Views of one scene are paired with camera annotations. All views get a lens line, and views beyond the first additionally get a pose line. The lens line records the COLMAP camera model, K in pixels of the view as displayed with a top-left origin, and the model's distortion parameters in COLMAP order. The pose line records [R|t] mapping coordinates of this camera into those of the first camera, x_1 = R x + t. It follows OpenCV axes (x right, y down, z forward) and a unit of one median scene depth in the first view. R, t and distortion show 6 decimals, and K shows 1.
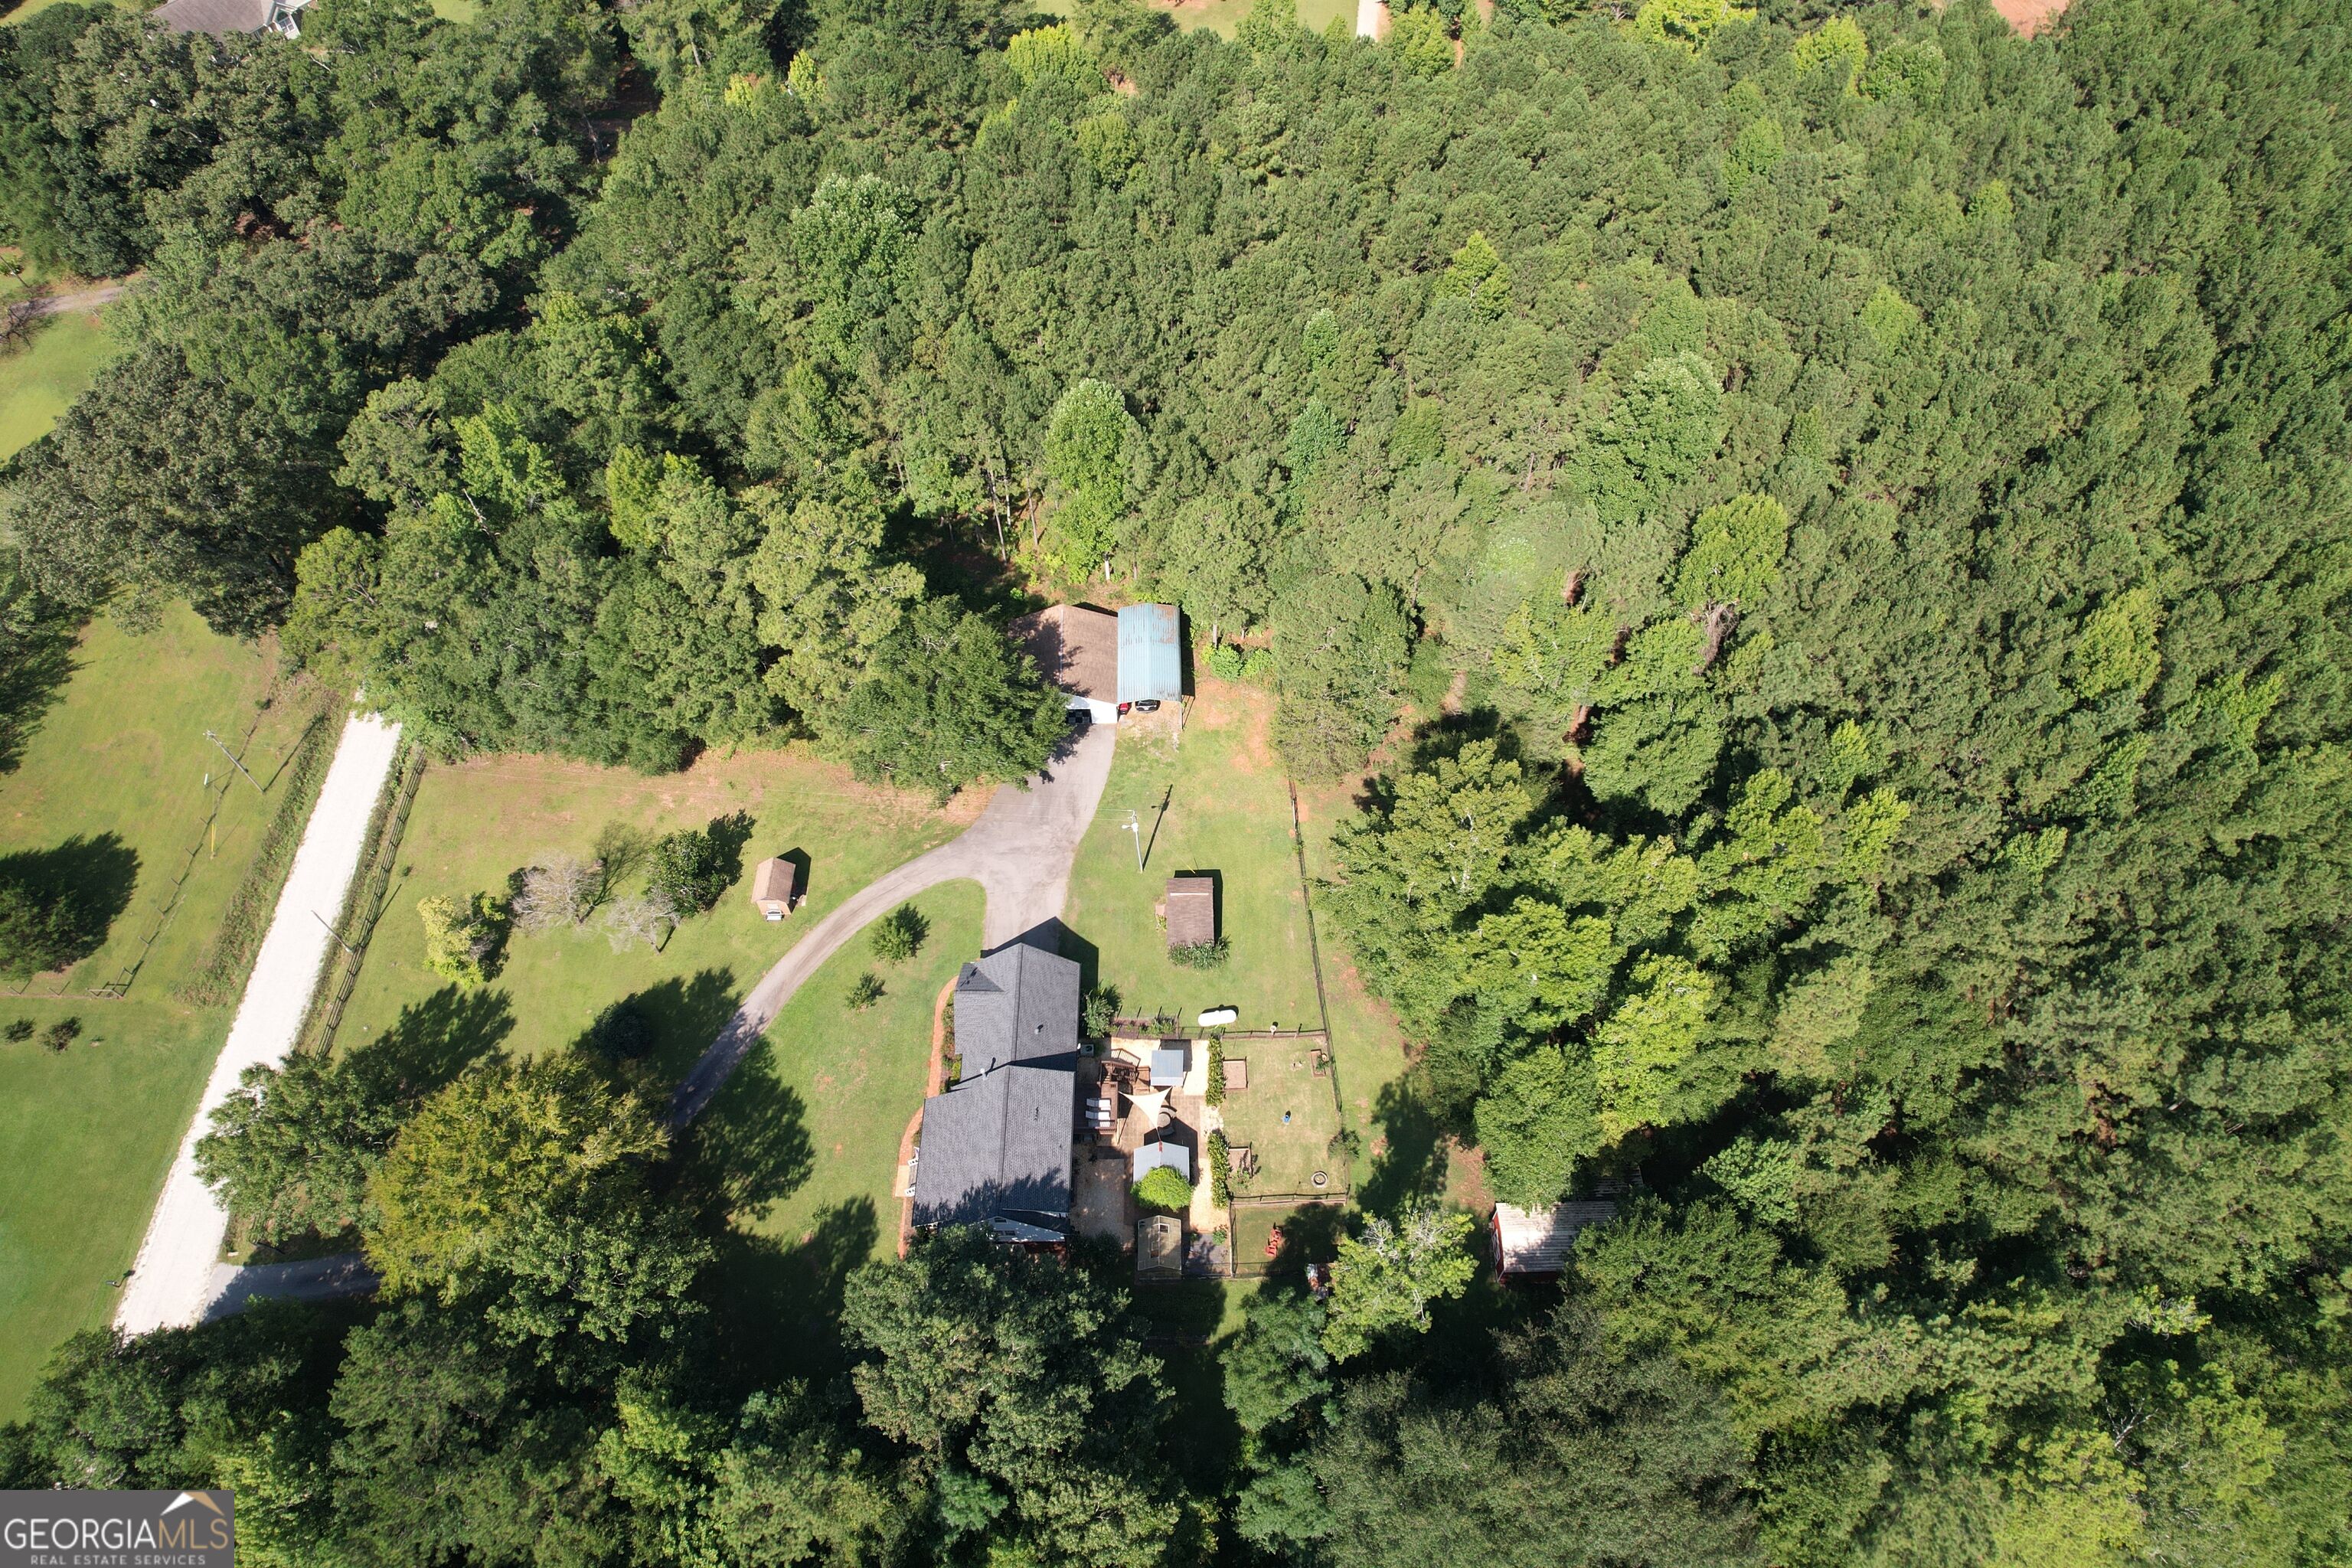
lens RADIAL K [[1506.1, 0, 1168.9], [0, 1506.1, 770.0], [0, 0, 1]] dist [-0.062707, 0.049702]
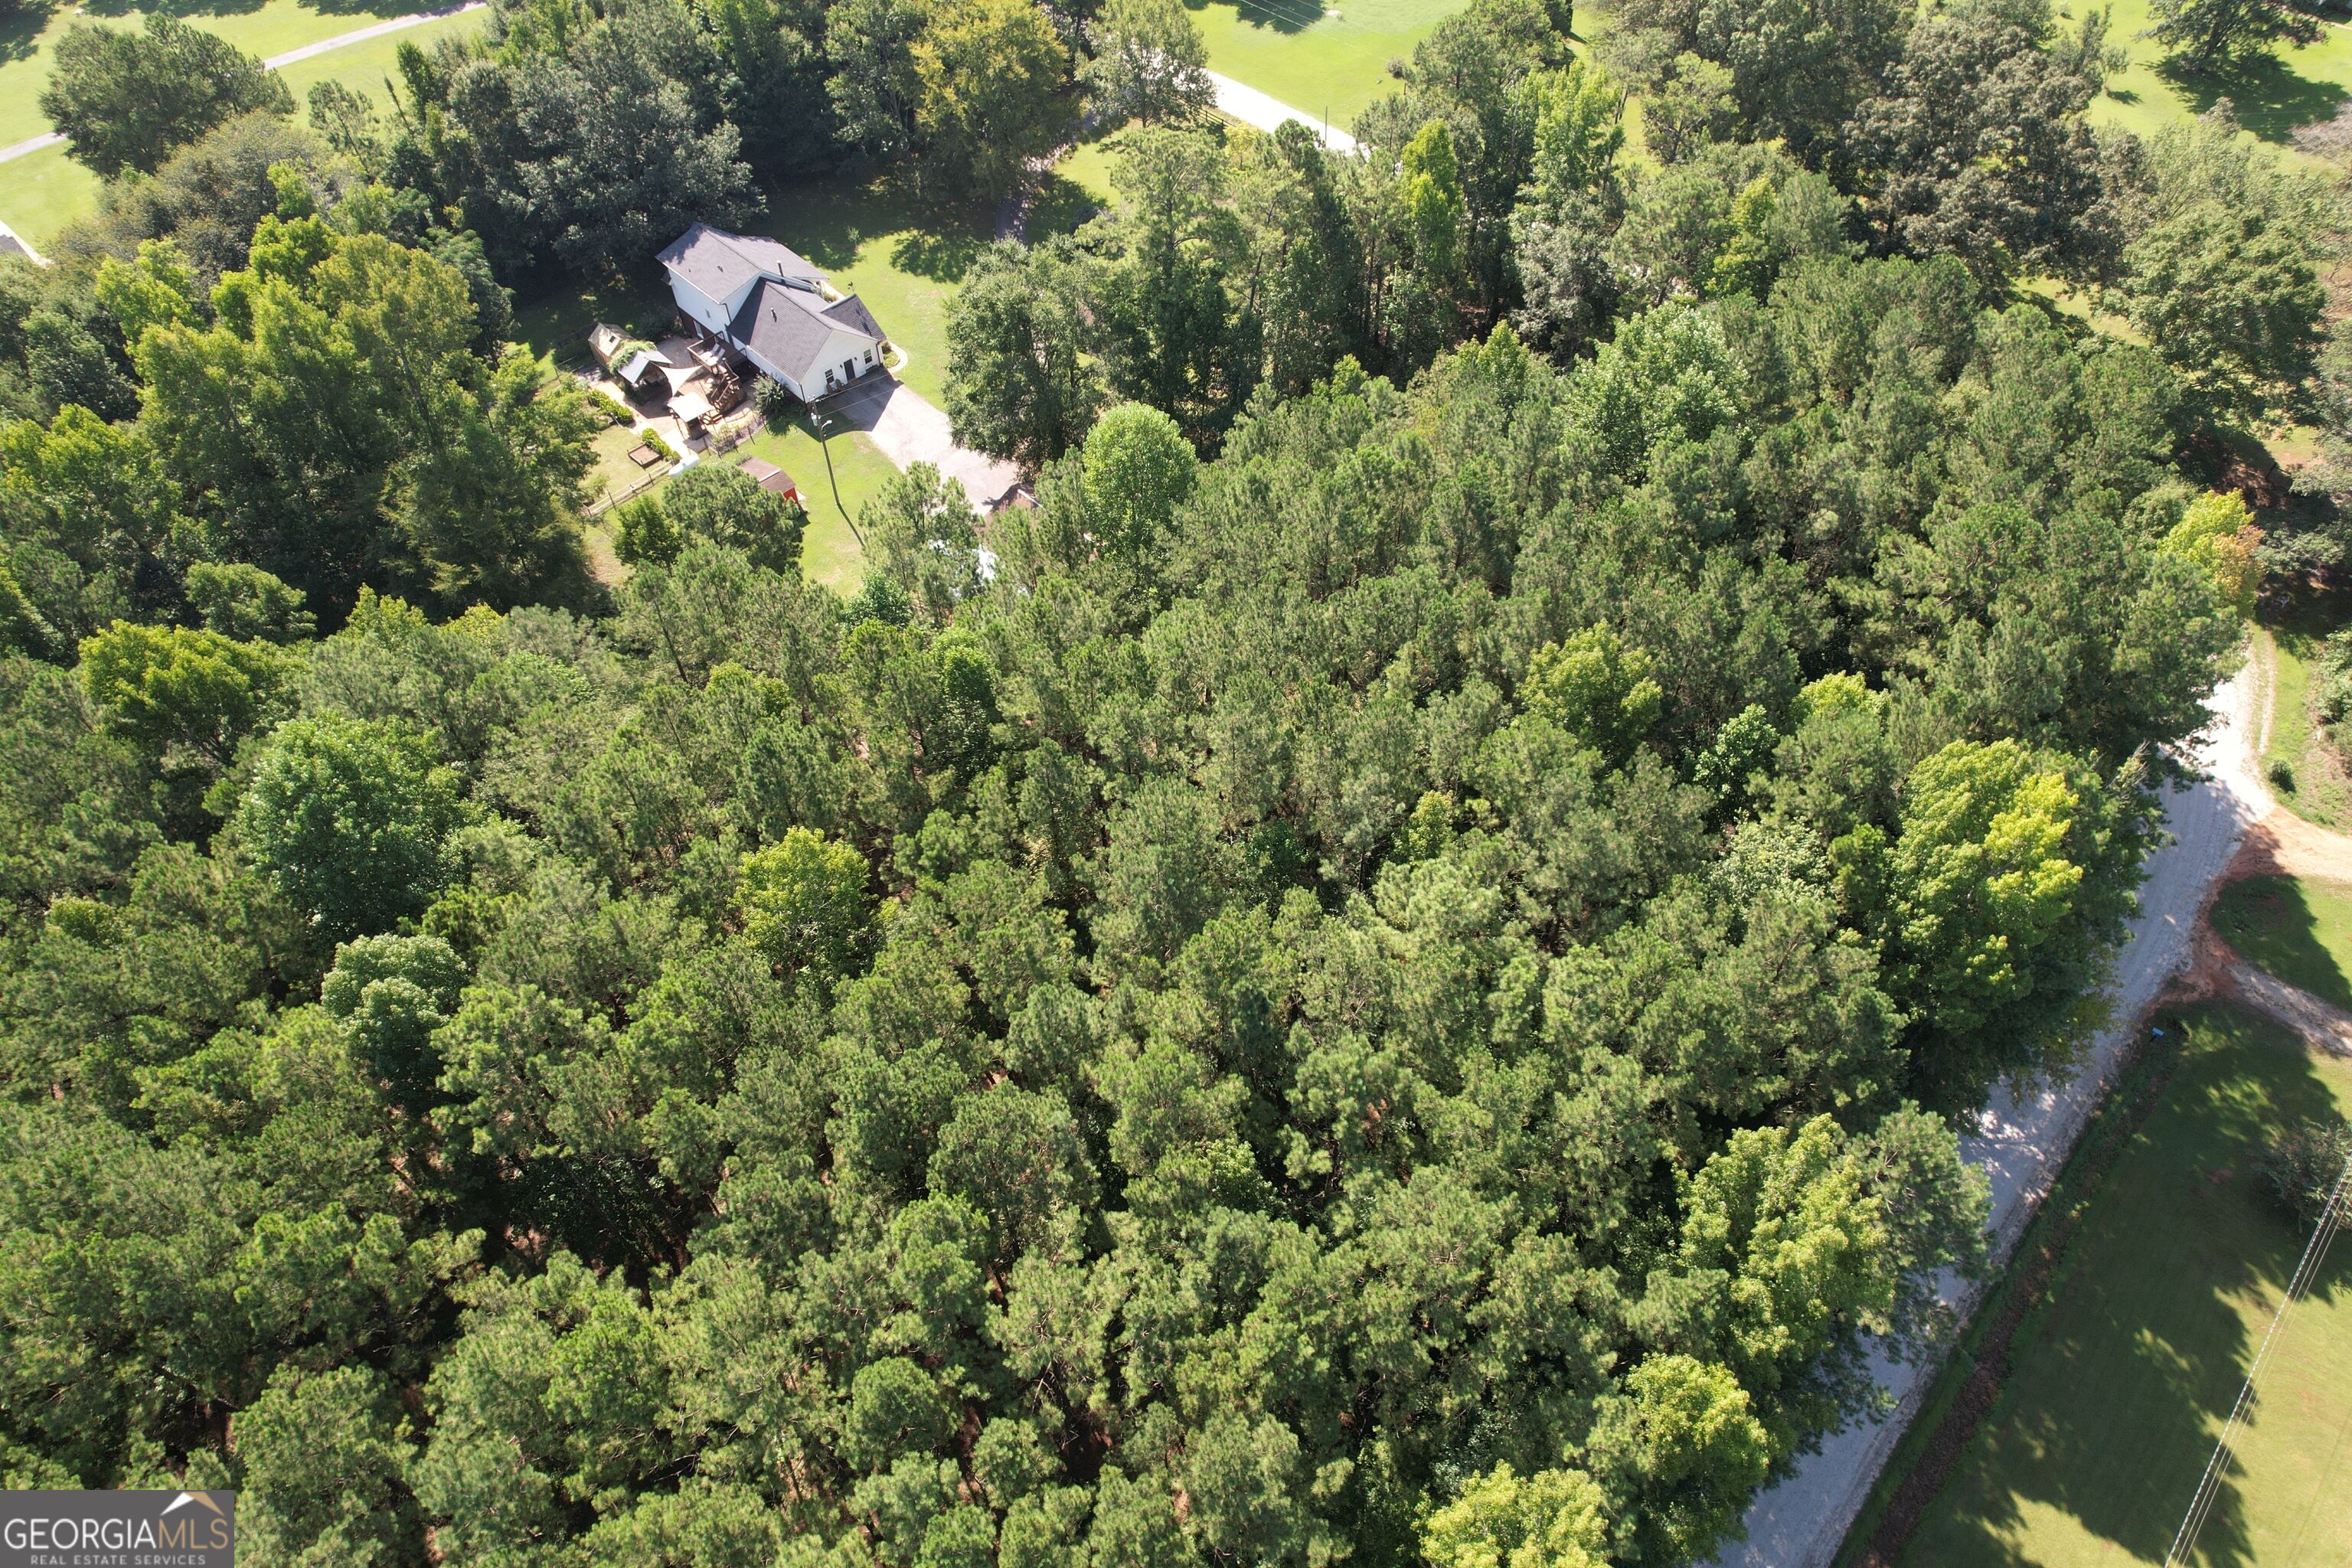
lens RADIAL K [[1506.1, 0, 1193.7], [0, 1506.1, 763.8], [0, 0, 1]] dist [-0.062707, 0.049702]
pose [[-0.709026, 0.564300, -0.422904, 0.343711], [-0.561377, -0.088728, 0.822790, -0.928013], [0.426777, 0.820788, 0.379695, 0.937855]]
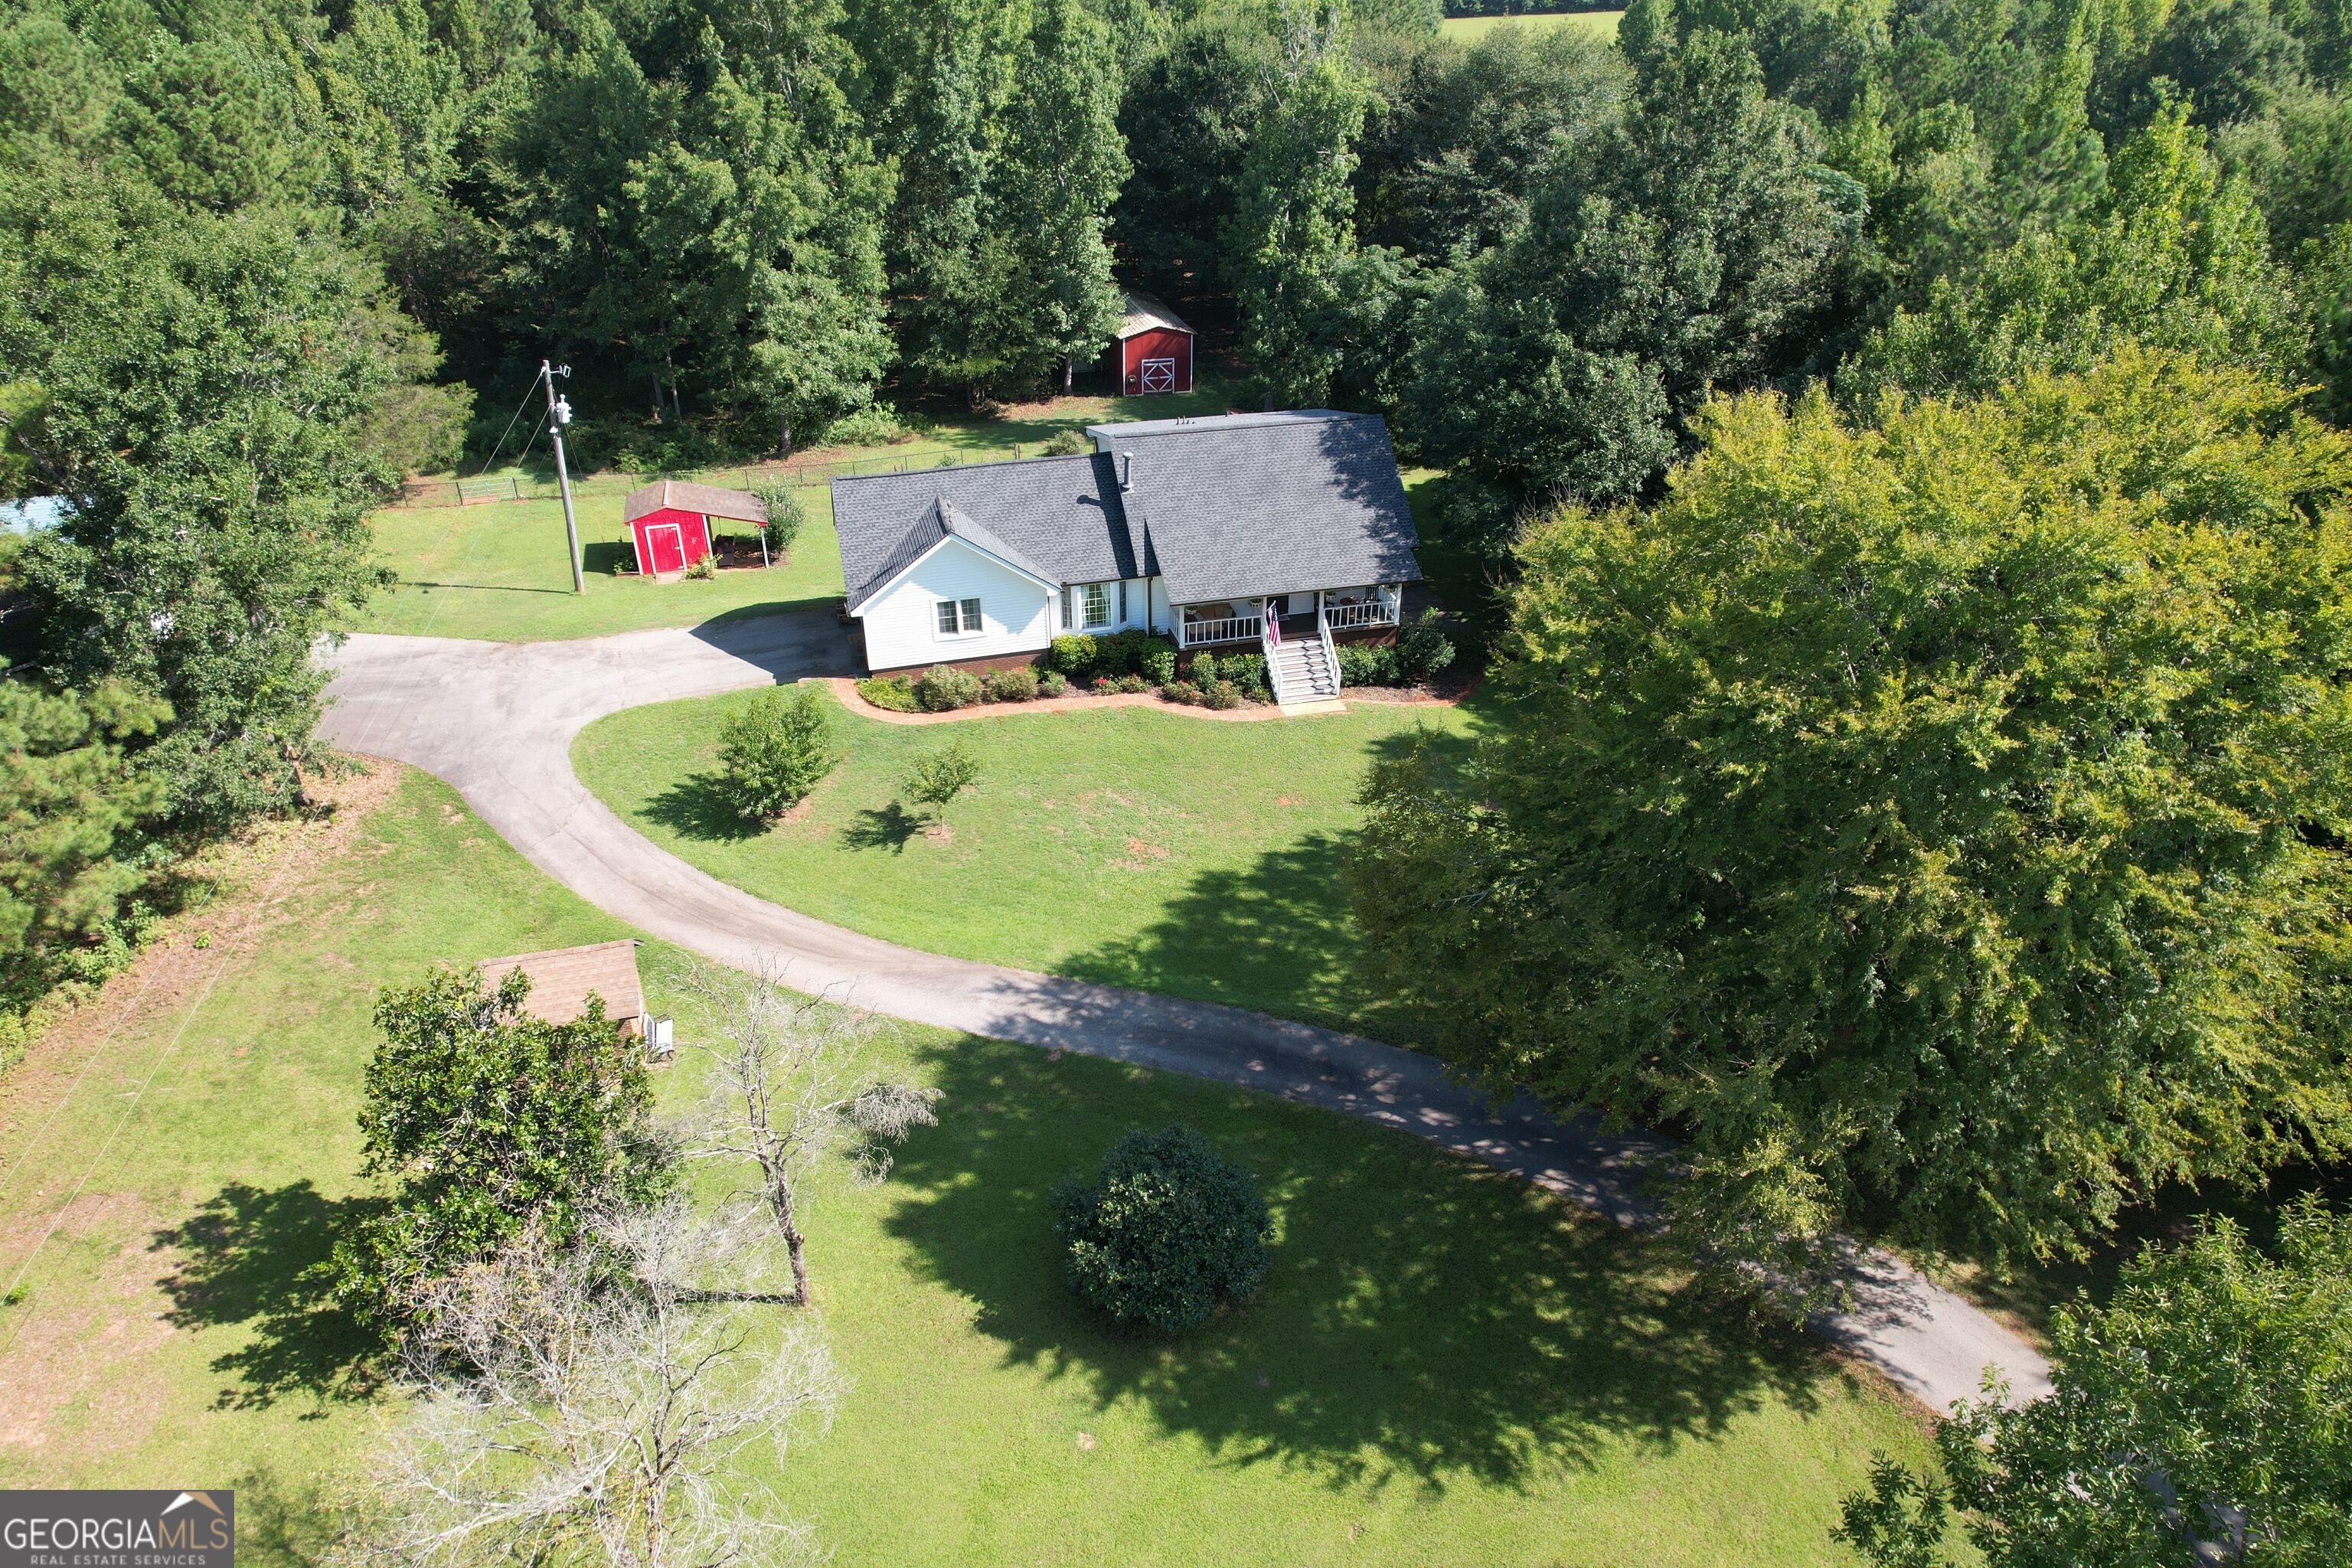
lens RADIAL K [[1506.1, 0, 1173.5], [0, 1506.1, 765.9], [0, 0, 1]] dist [-0.062707, 0.049702]
pose [[-0.263209, -0.465381, 0.845069, -0.565660], [0.783802, 0.407552, 0.468567, 0.013163], [-0.562472, 0.785698, 0.257495, 0.866299]]
